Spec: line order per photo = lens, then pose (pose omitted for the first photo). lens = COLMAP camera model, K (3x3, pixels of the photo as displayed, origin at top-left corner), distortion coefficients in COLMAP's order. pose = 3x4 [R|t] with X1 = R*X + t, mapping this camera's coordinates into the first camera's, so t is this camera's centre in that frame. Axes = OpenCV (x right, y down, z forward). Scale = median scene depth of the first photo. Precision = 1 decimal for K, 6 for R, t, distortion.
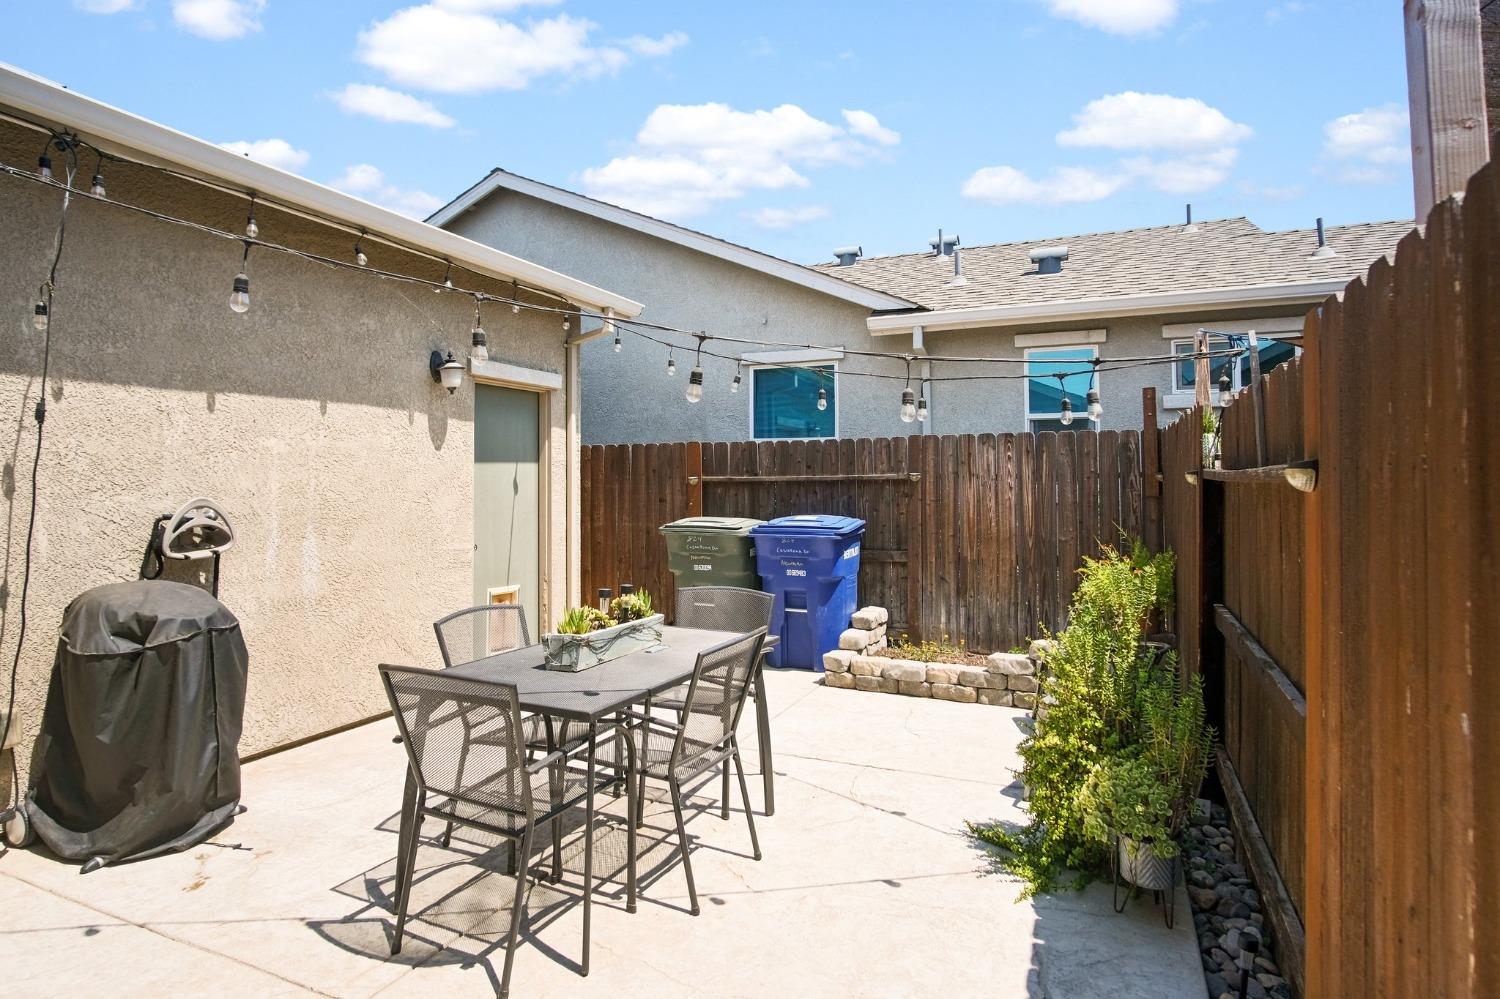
lens RADIAL K [[814.7, 0, 747.0], [0, 814.7, 486.0], [0, 0, 1]] dist [-0.034806, 0.004055]
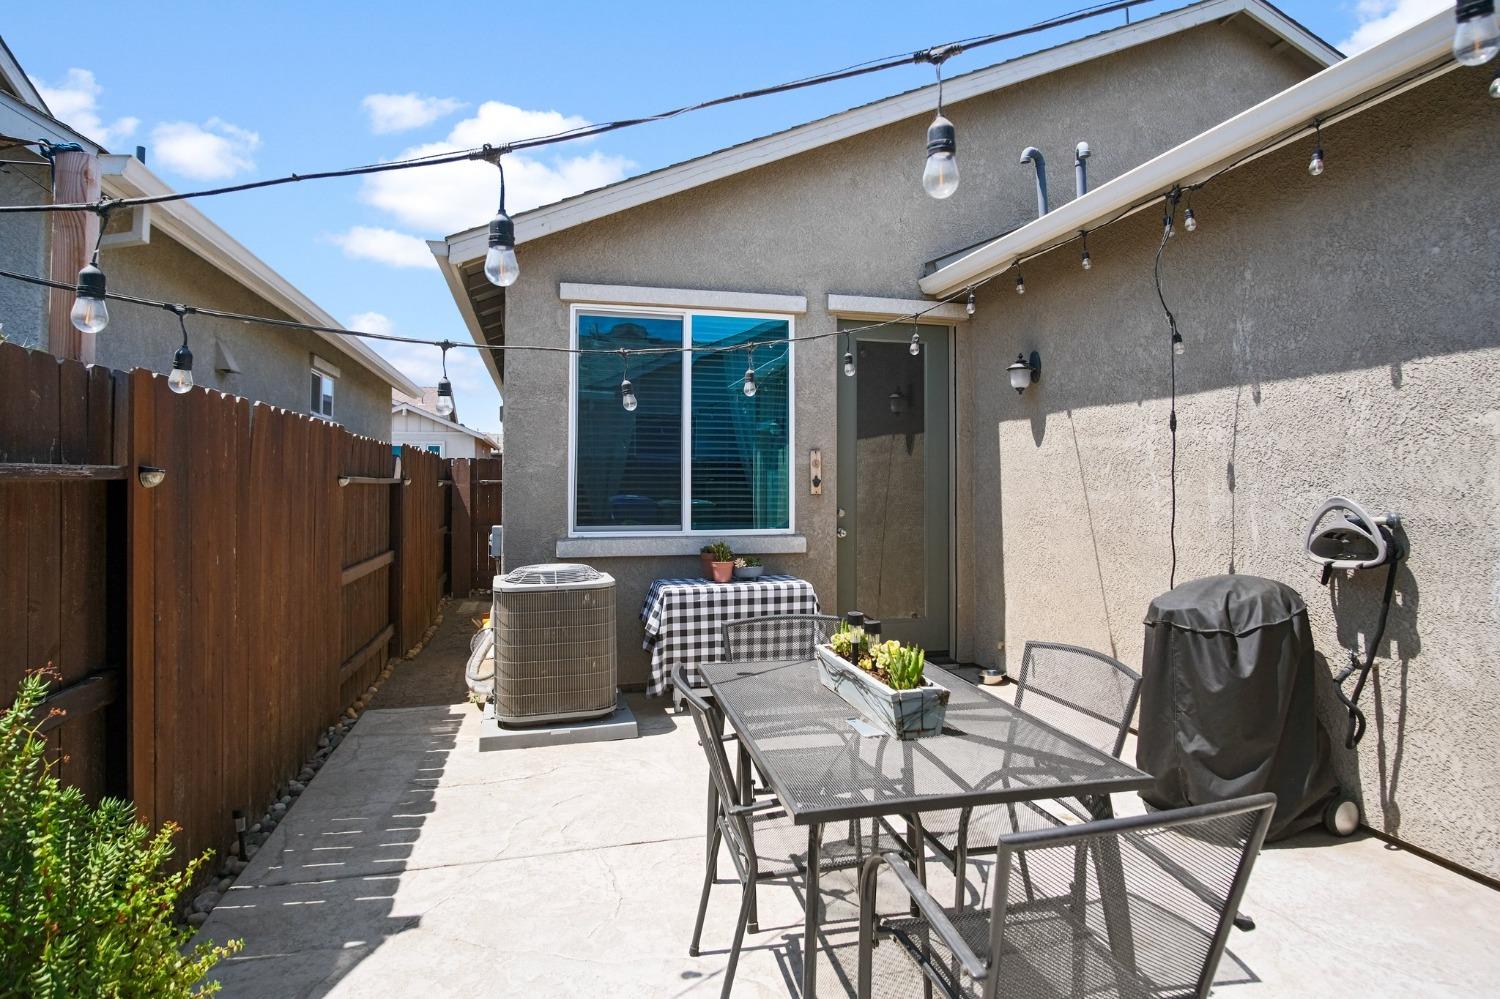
lens RADIAL K [[814.7, 0, 752.6], [0, 814.7, 470.8], [0, 0, 1]] dist [-0.034806, 0.004055]
pose [[-0.789454, -0.008038, -0.613757, 0.318906], [-0.004790, 0.999964, -0.006935, -0.003559], [0.613791, -0.002535, -0.789464, 1.268585]]
